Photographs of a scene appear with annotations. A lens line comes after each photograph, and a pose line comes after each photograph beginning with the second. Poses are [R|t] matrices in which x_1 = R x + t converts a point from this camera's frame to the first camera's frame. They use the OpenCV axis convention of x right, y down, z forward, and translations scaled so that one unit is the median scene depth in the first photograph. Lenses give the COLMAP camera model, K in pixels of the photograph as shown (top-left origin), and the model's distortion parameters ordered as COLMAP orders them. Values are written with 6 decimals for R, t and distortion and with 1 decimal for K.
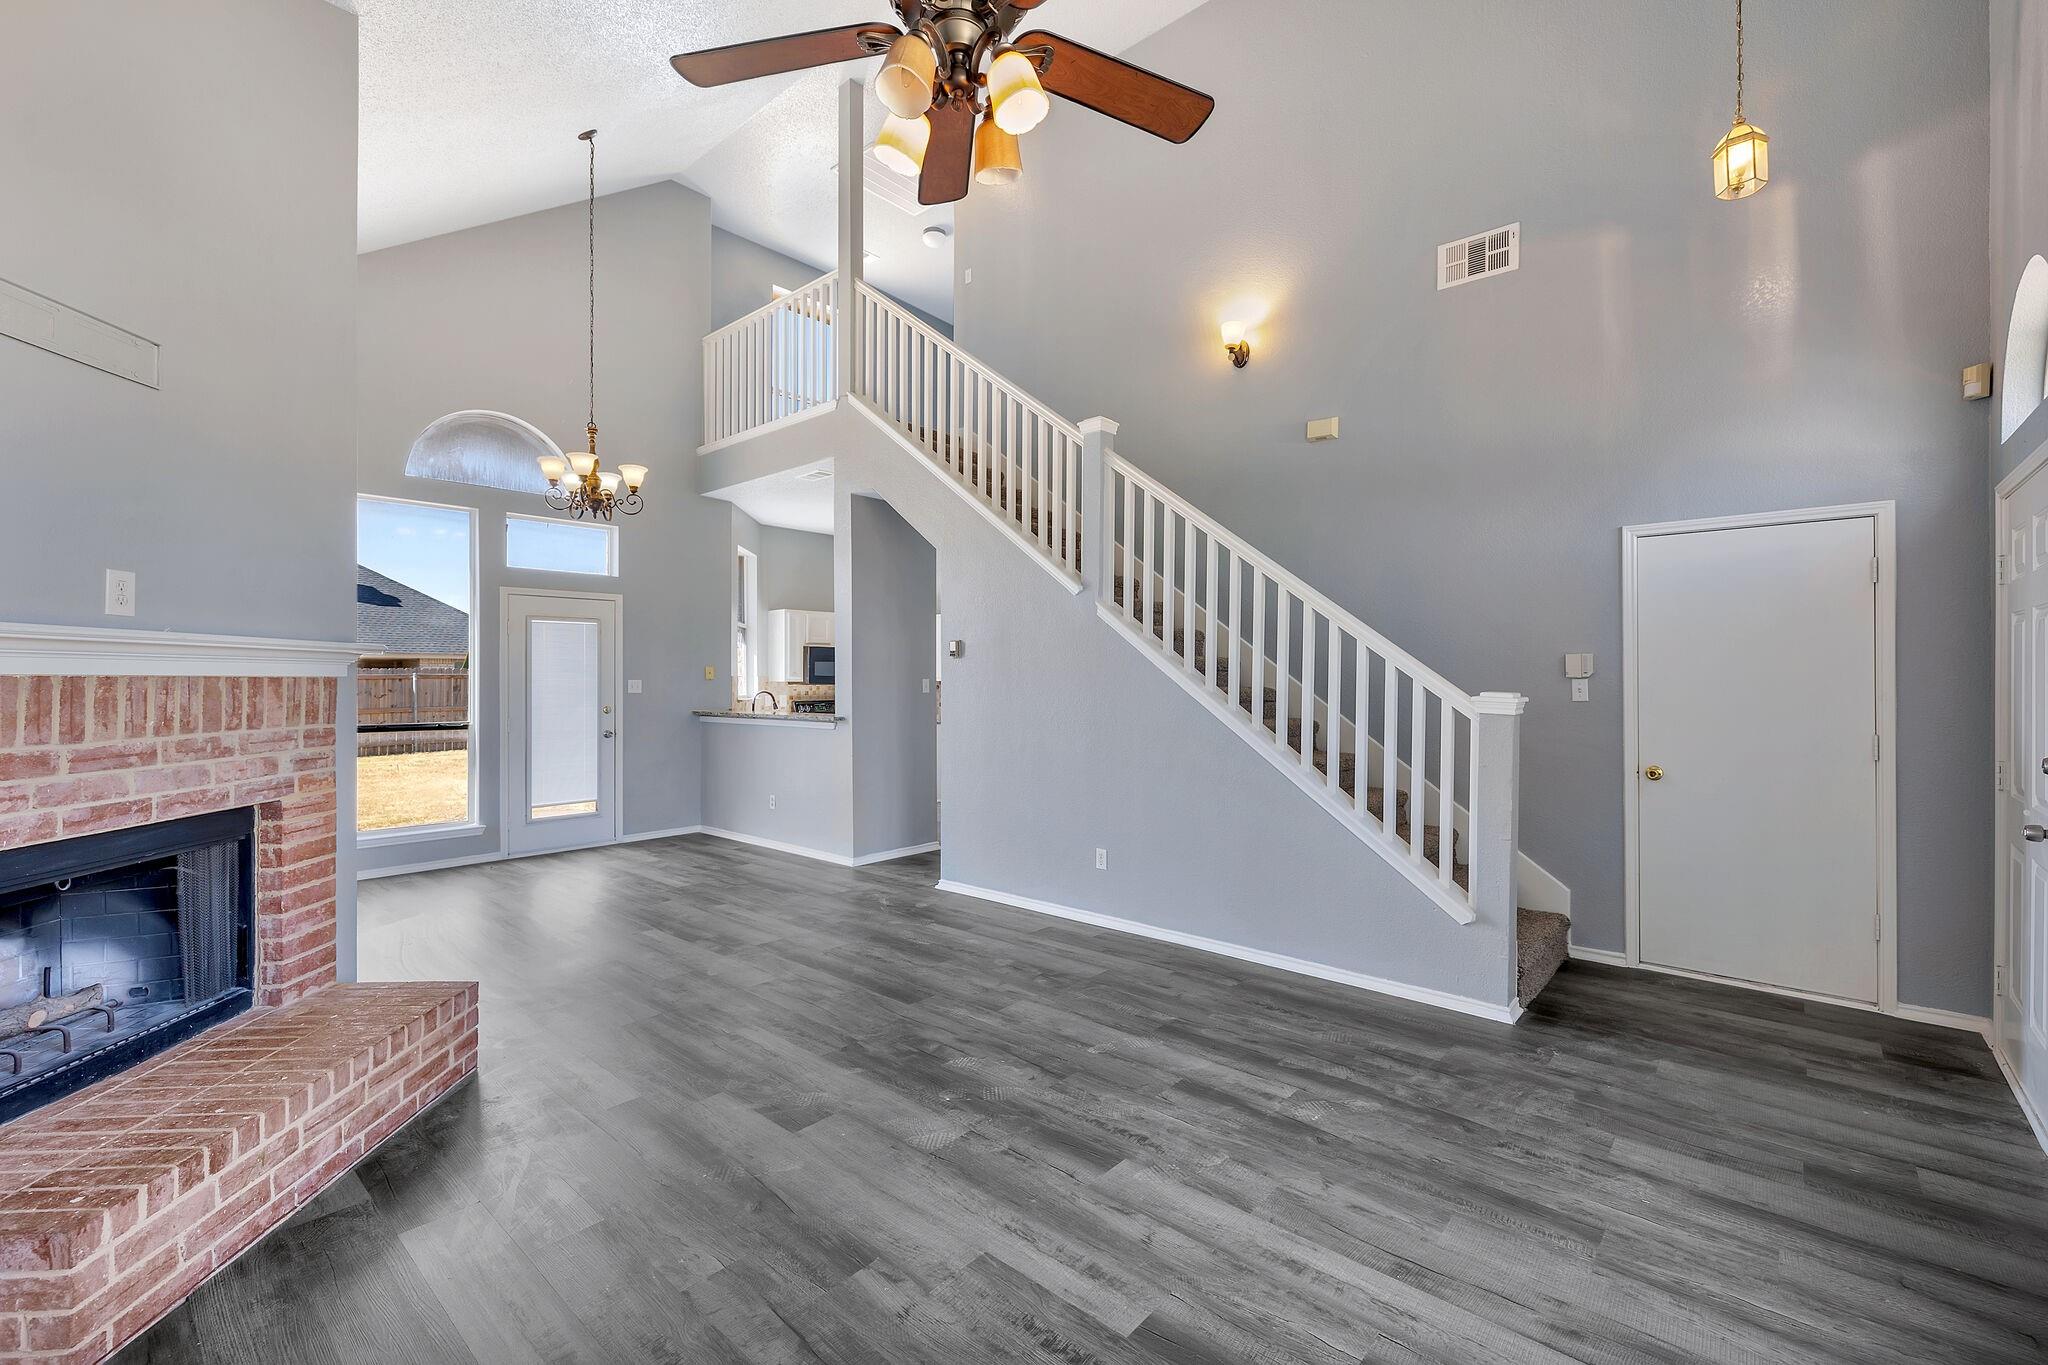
lens RADIAL K [[867.7, 0, 1033.1], [0, 867.7, 669.4], [0, 0, 1]] dist [-0.003562, 0.000562]
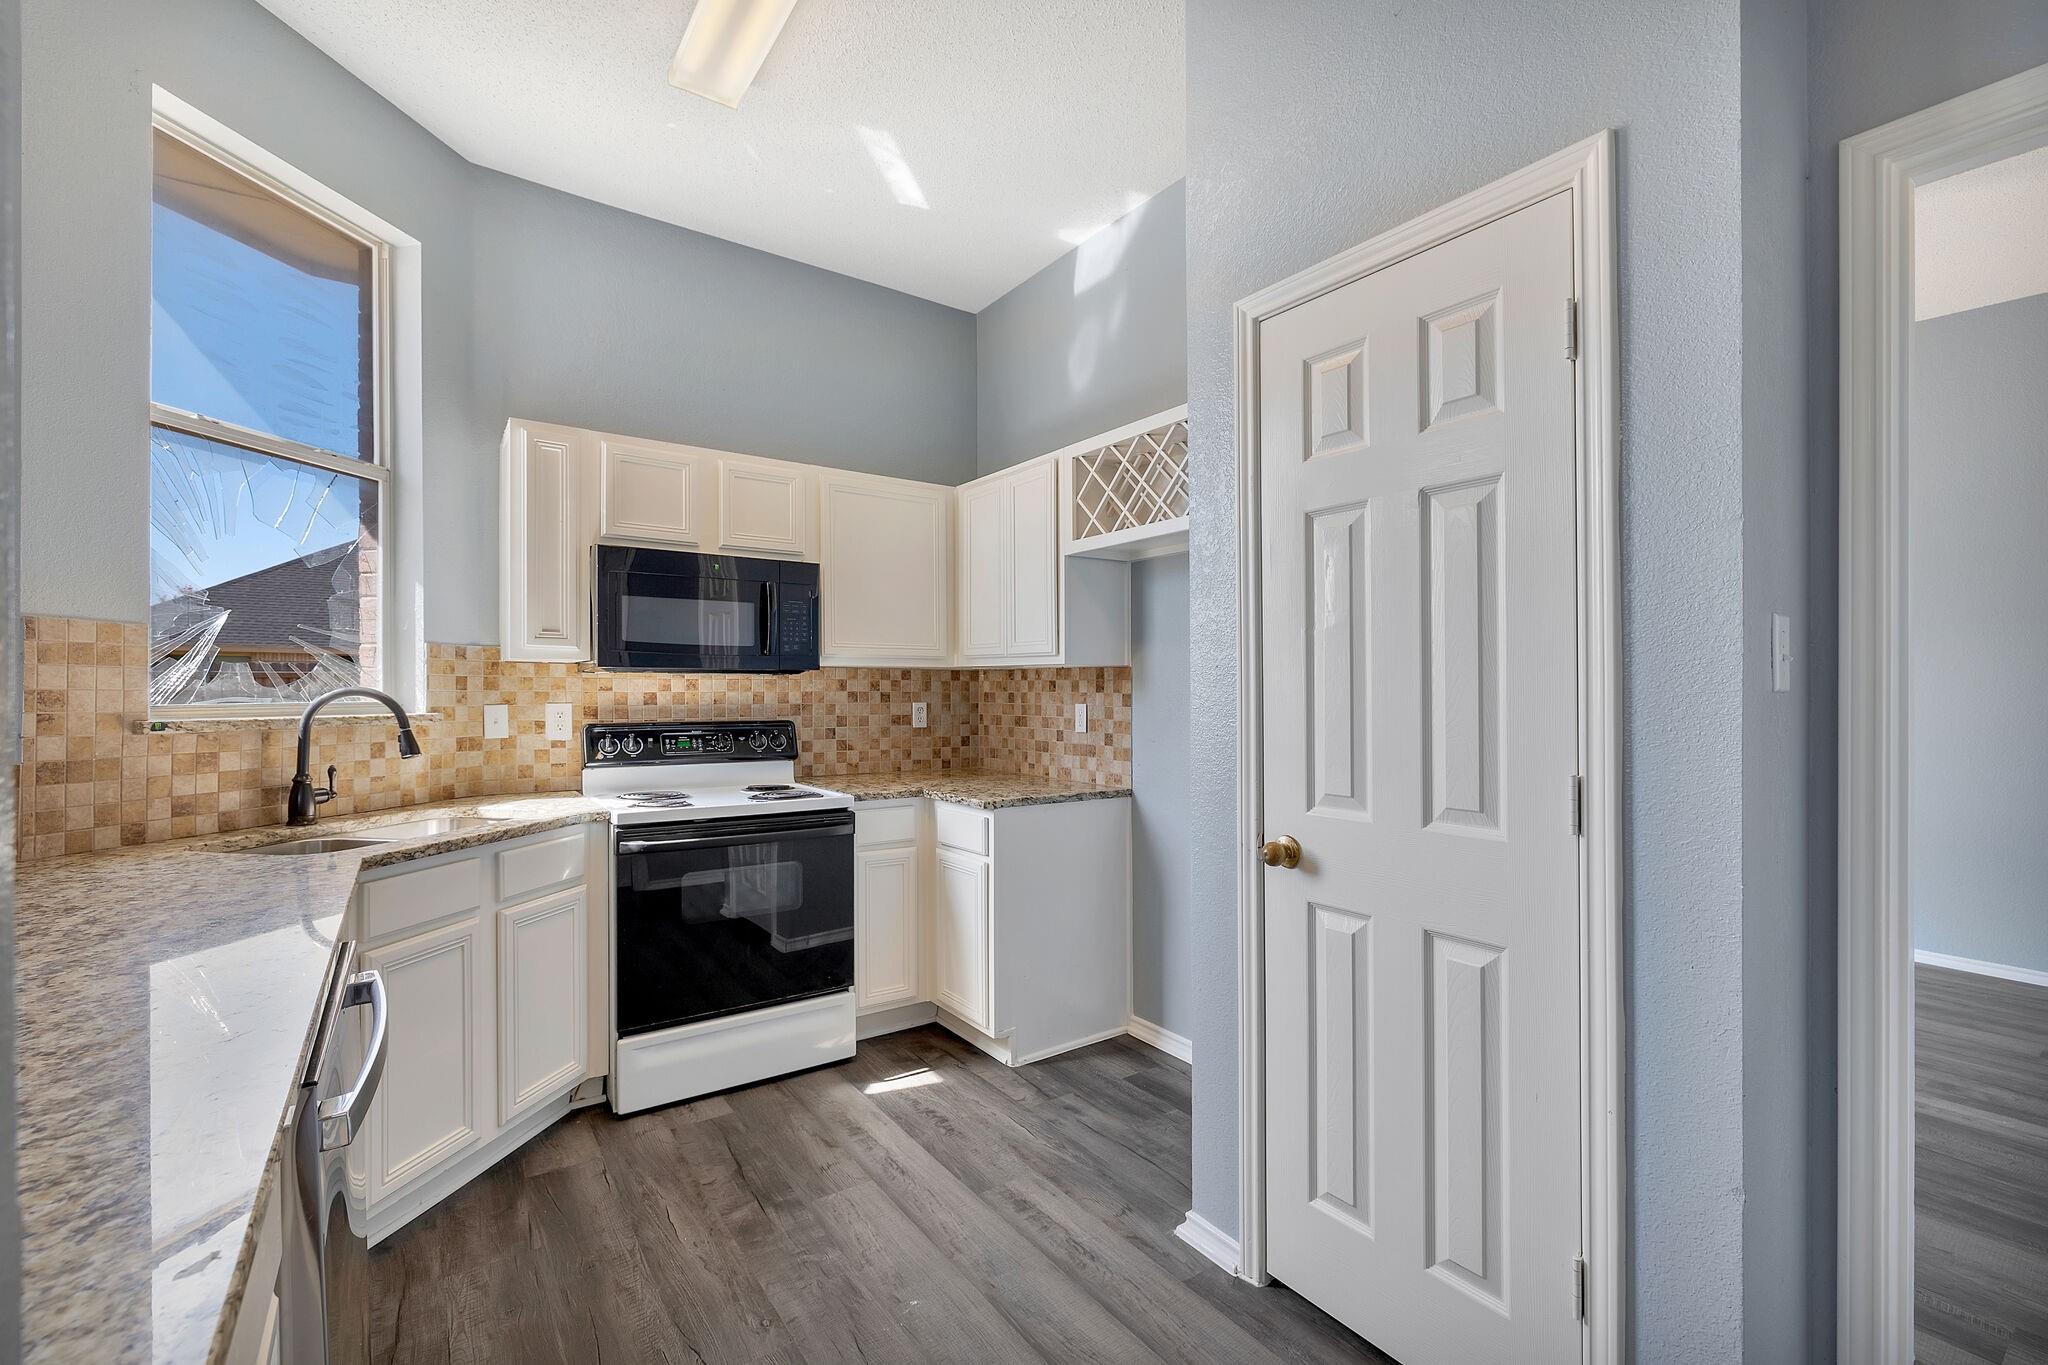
lens RADIAL K [[867.7, 0, 1031.1], [0, 867.7, 683.9], [0, 0, 1]] dist [-0.003562, 0.000562]
pose [[0.973244, 0.007520, -0.229652, -0.135171], [-0.006107, 0.999958, 0.006864, 0.060459], [0.229694, -0.005278, 0.973249, 2.368475]]
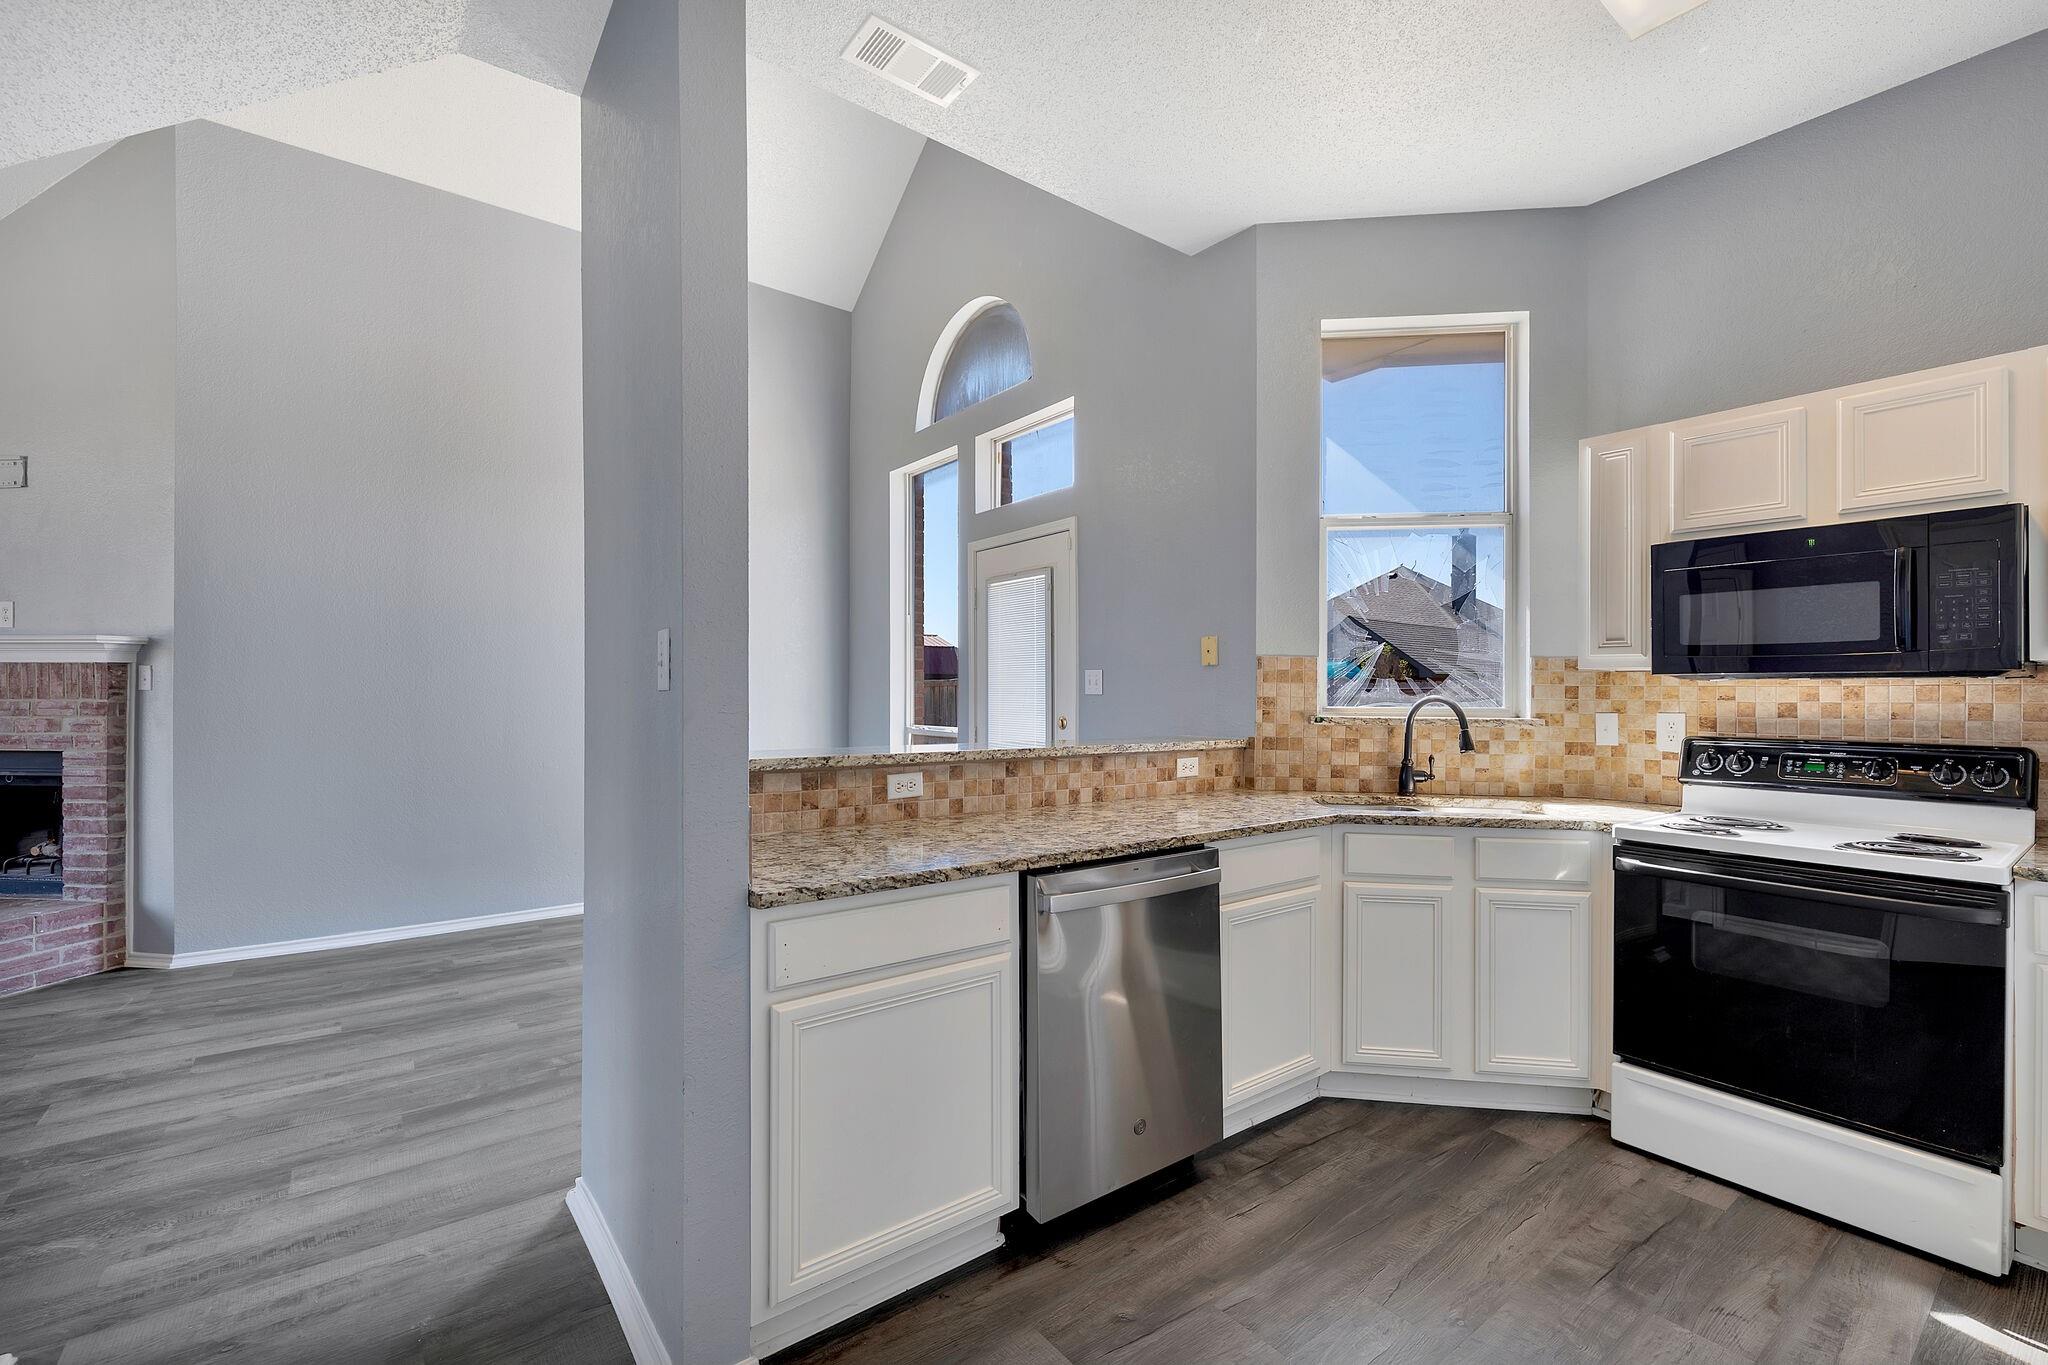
lens RADIAL K [[867.7, 0, 1020.7], [0, 867.7, 696.1], [0, 0, 1]] dist [-0.003562, 0.000562]
pose [[-0.191427, 0.007136, -0.981481, 0.195665], [0.007193, 0.999957, 0.005867, 0.063632], [0.981481, -0.005937, -0.191470, 2.716755]]
